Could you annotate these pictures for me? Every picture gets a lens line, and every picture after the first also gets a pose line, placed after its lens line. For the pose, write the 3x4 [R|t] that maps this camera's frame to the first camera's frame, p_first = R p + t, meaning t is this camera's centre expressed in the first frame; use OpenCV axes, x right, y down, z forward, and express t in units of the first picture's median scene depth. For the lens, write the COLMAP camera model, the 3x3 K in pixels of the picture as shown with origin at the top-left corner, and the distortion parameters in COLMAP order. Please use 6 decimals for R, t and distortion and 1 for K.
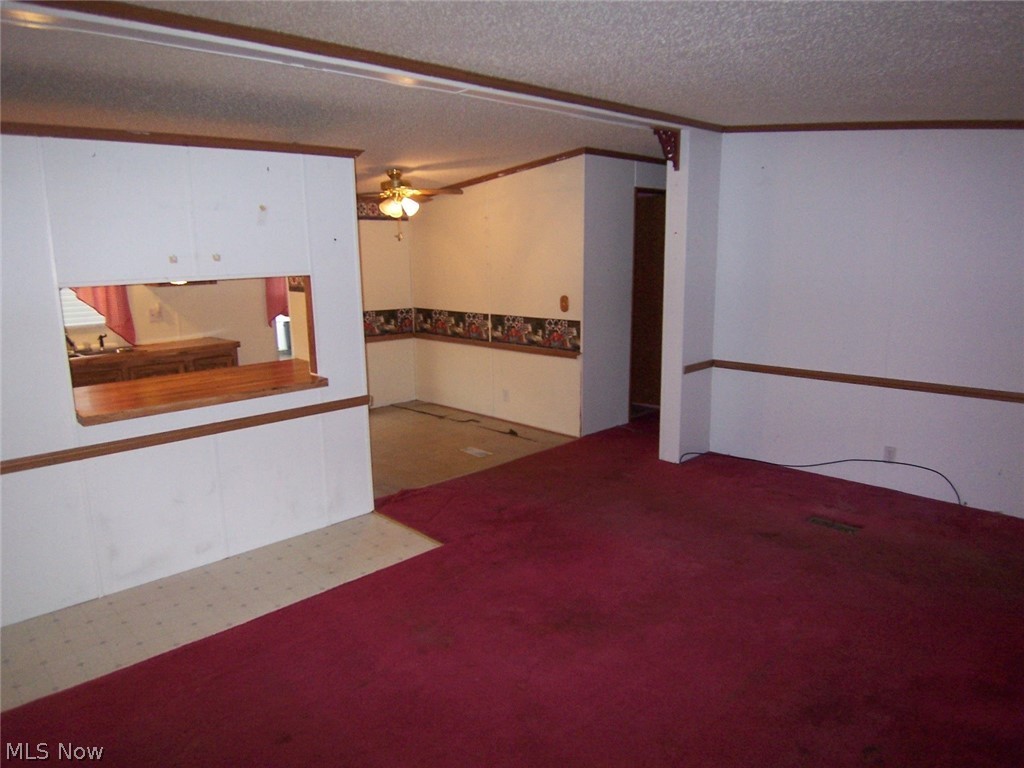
lens RADIAL K [[686.8, 0, 512.0], [0, 686.8, 384.0], [0, 0, 1]] dist [0.006972, -0.046292]
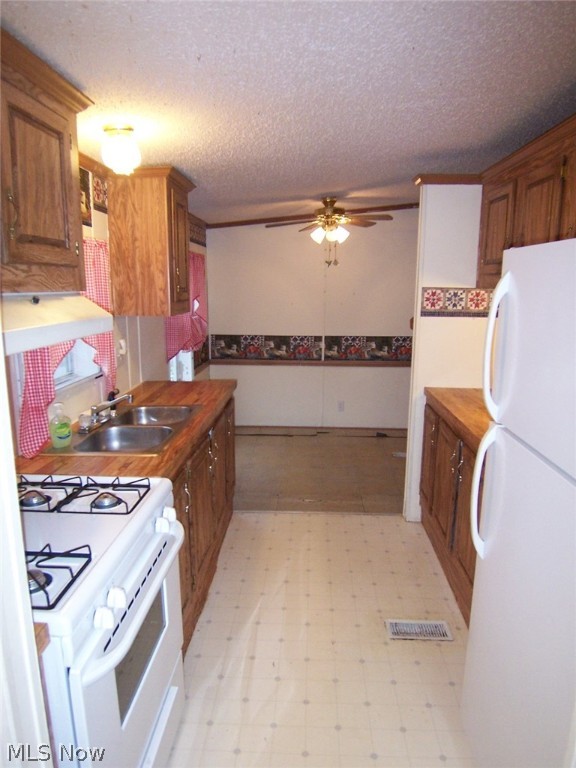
lens RADIAL K [[476.2, 0, 303.4], [0, 476.2, 373.2], [0, 0, 1]] dist [-0.003916, -0.002626]
pose [[0.742293, -0.125869, 0.658148, -0.576041], [0.115084, 0.991552, 0.059833, -0.092615], [-0.660119, 0.031329, 0.750508, 0.448850]]
